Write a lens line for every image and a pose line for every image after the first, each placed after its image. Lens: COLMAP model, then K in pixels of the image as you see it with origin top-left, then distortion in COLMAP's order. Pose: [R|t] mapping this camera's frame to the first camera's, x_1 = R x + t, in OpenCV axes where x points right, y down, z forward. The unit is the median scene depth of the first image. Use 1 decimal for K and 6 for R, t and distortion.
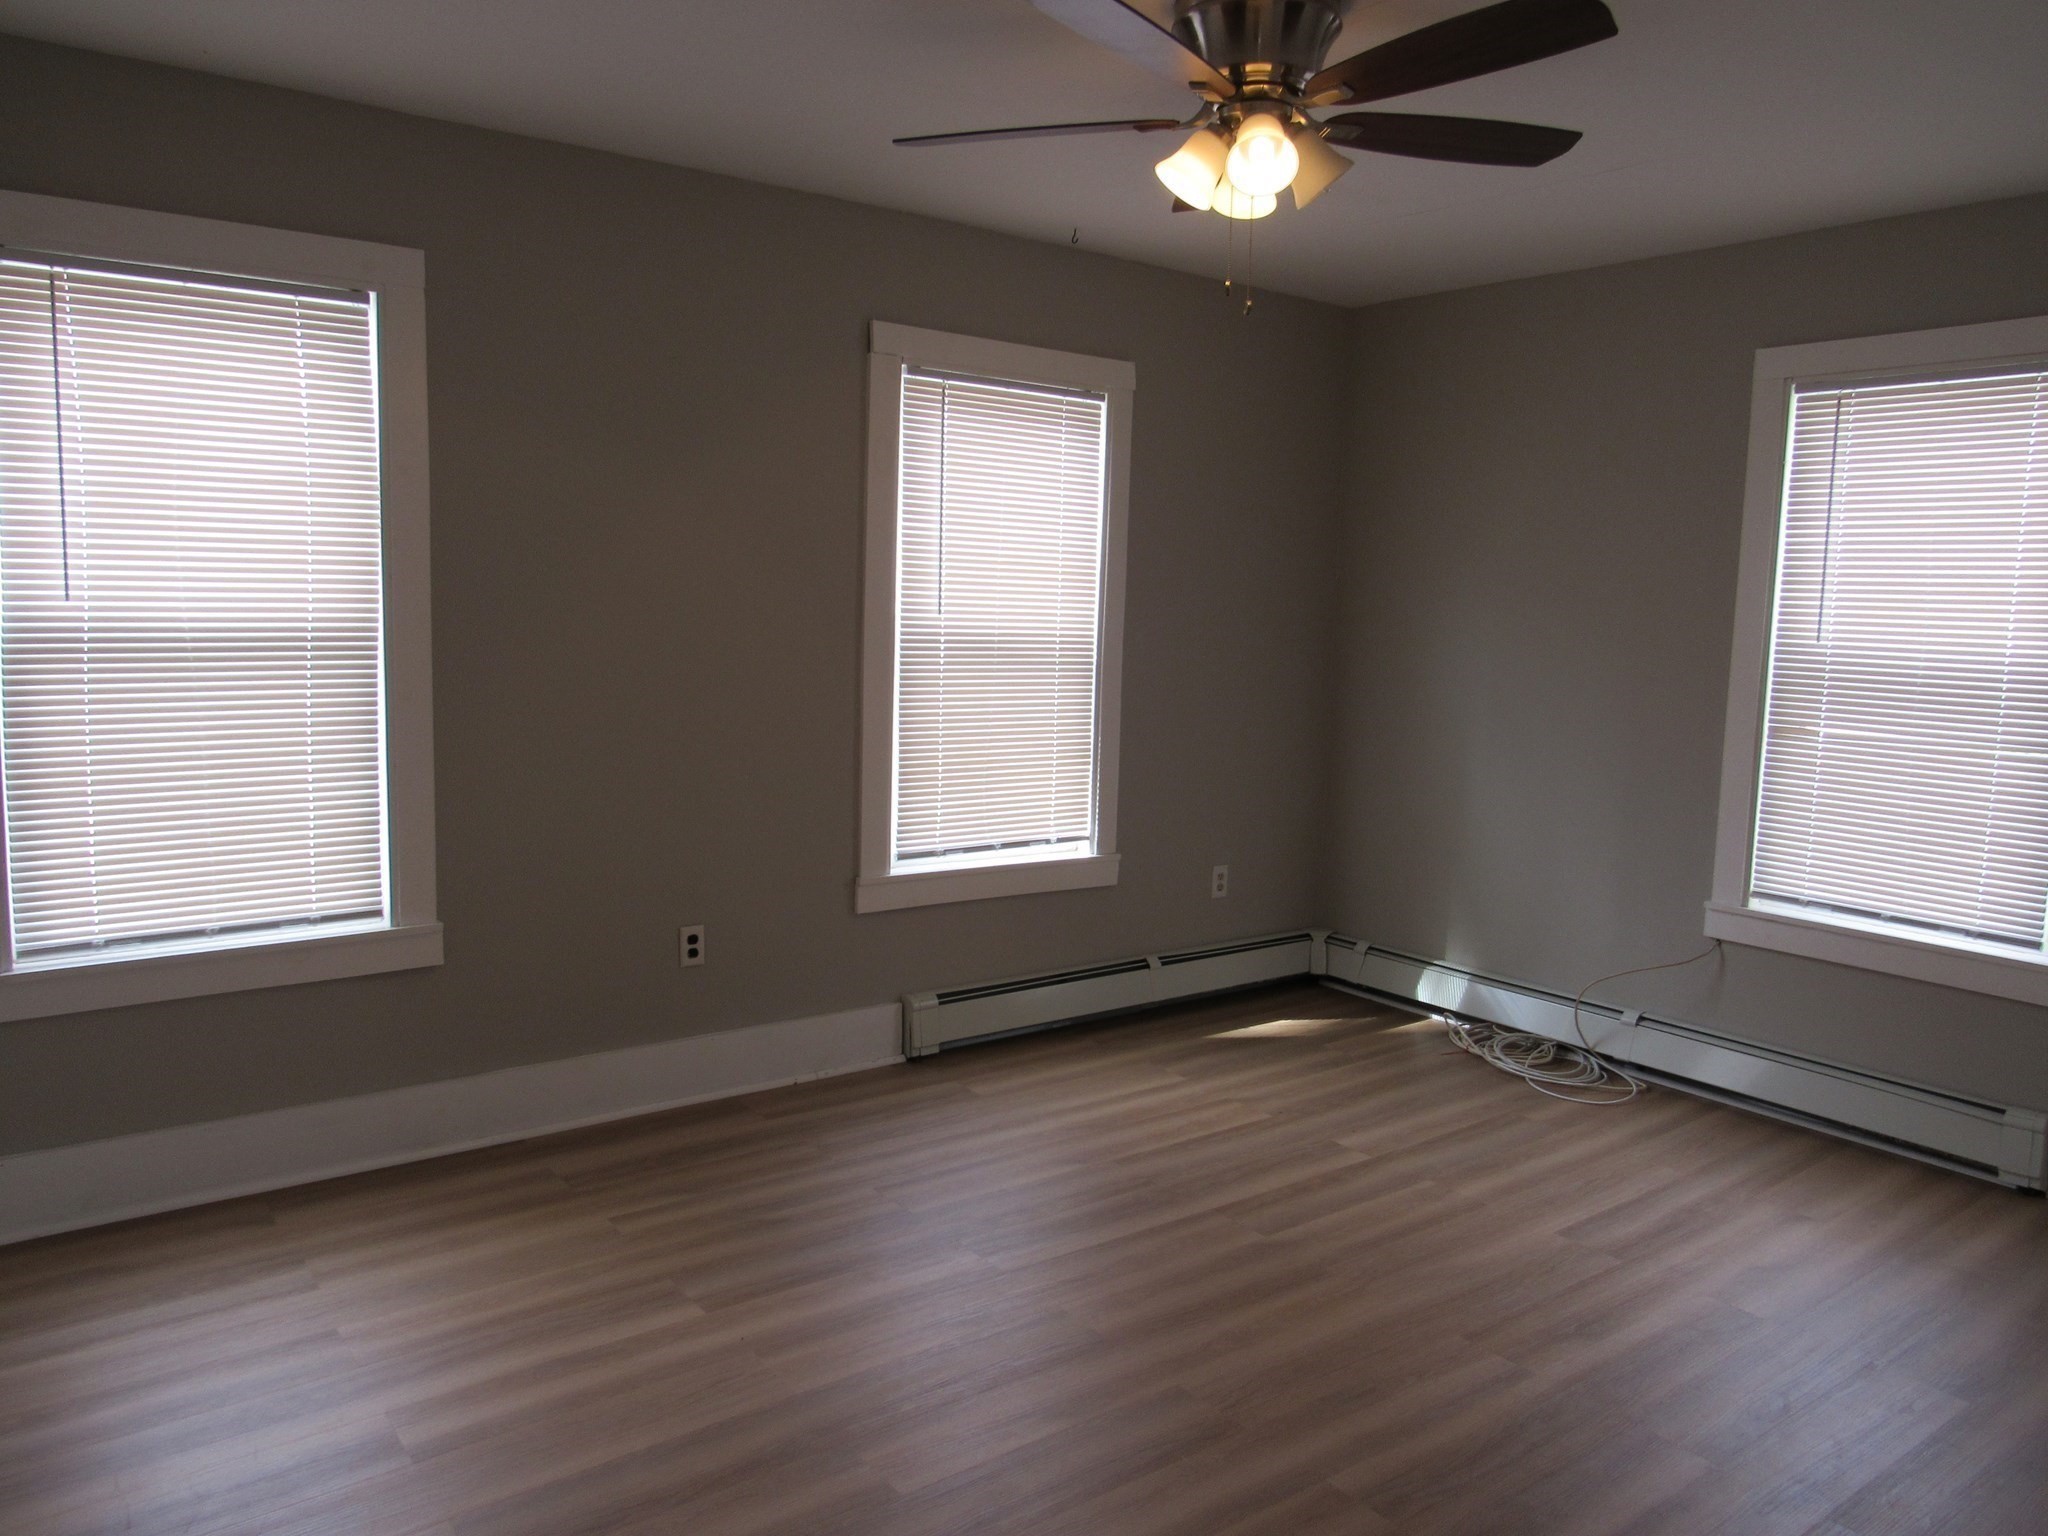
lens RADIAL K [[1472.7, 0, 1010.6], [0, 1472.7, 761.1], [0, 0, 1]] dist [-0.007354, -0.001847]
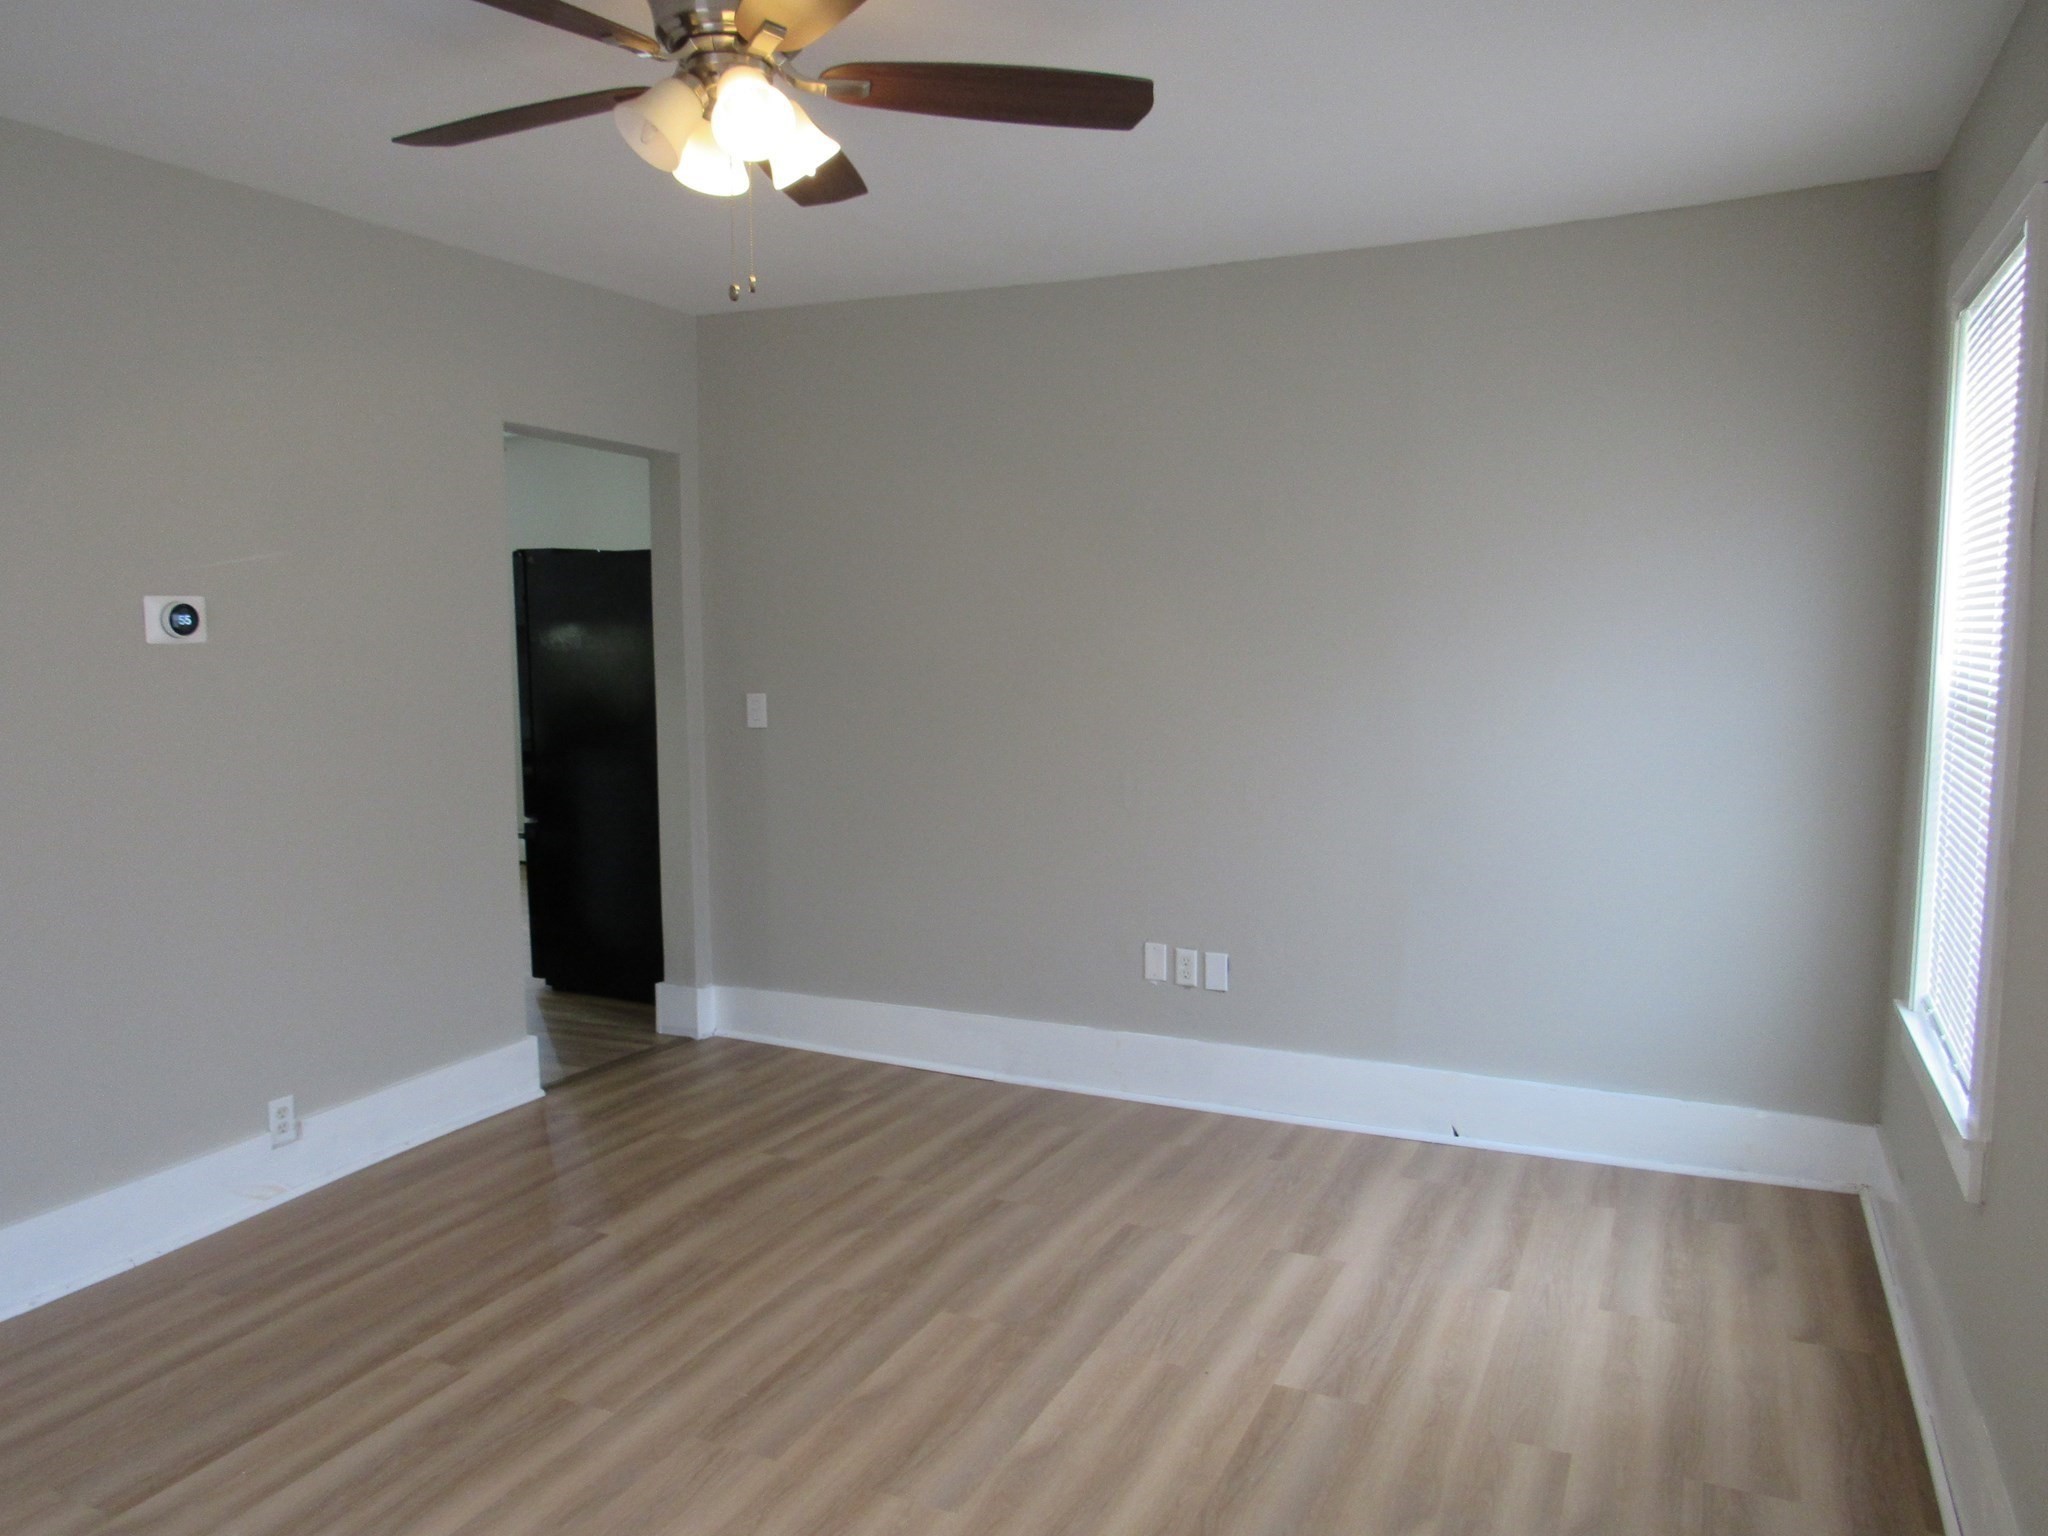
lens RADIAL K [[1472.7, 0, 1010.6], [0, 1472.7, 761.1], [0, 0, 1]] dist [-0.007354, -0.001847]
pose [[-0.890302, 0.019261, -0.454964, 0.260191], [-0.077262, 0.978230, 0.192606, -0.133570], [0.448769, 0.206629, -0.869431, 1.168547]]
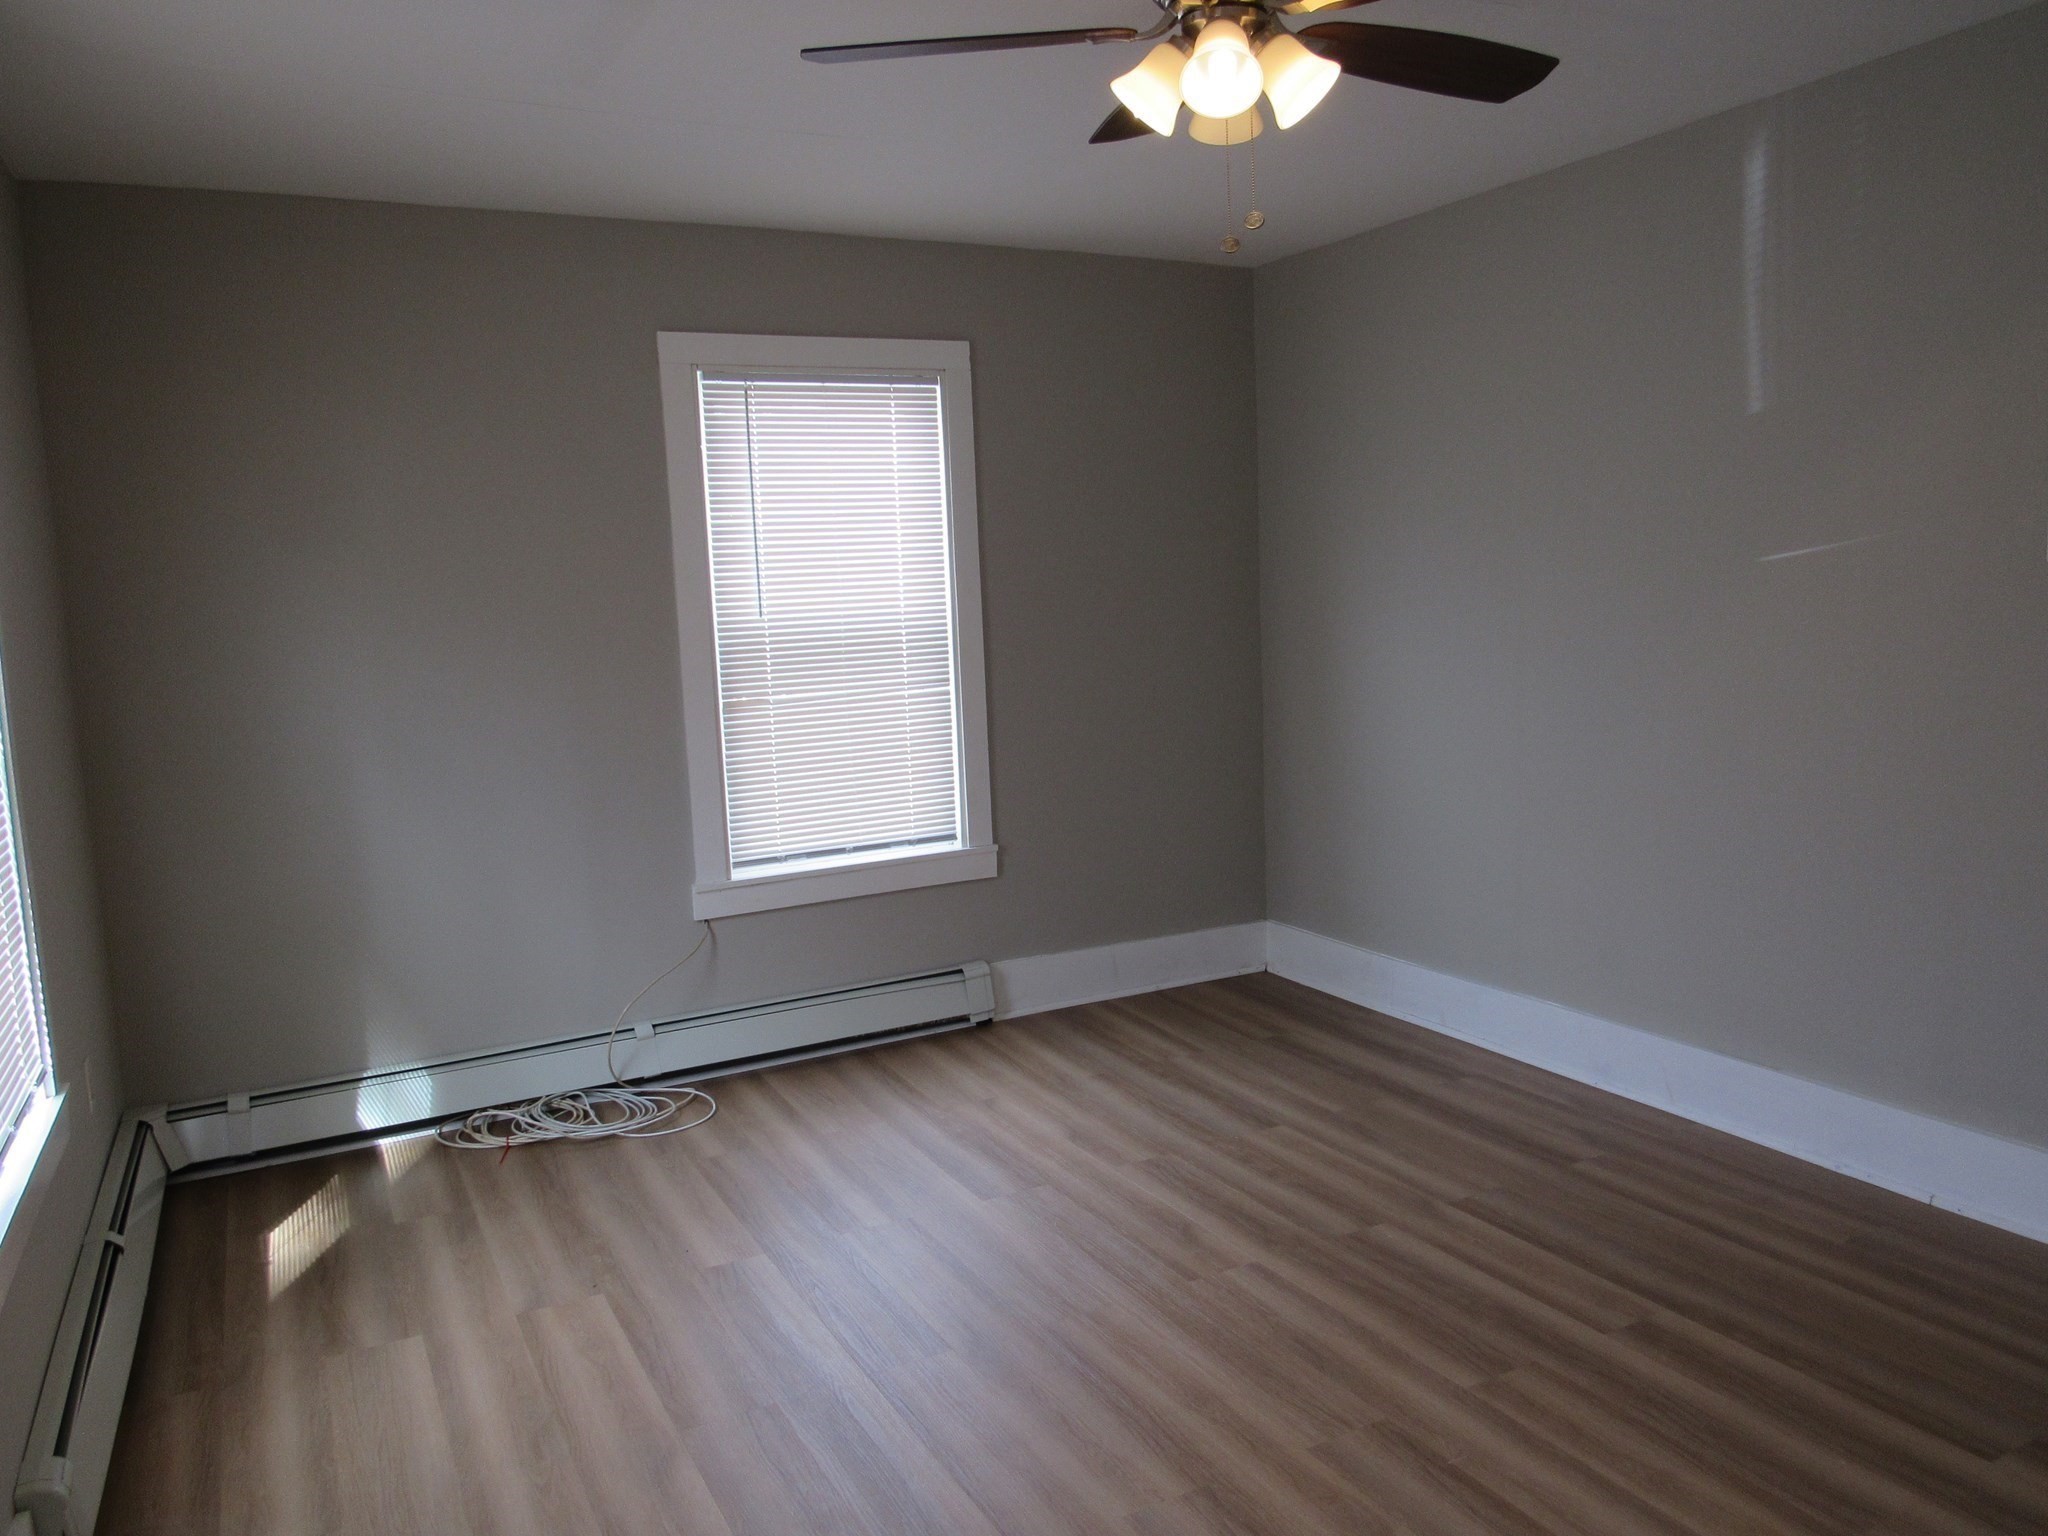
lens RADIAL K [[1472.7, 0, 1010.6], [0, 1472.7, 761.1], [0, 0, 1]] dist [-0.007354, -0.001847]
pose [[0.164953, -0.155356, 0.973989, -0.469982], [0.161751, 0.978408, 0.128667, -0.084757], [-0.972948, 0.136320, 0.186520, 0.621124]]
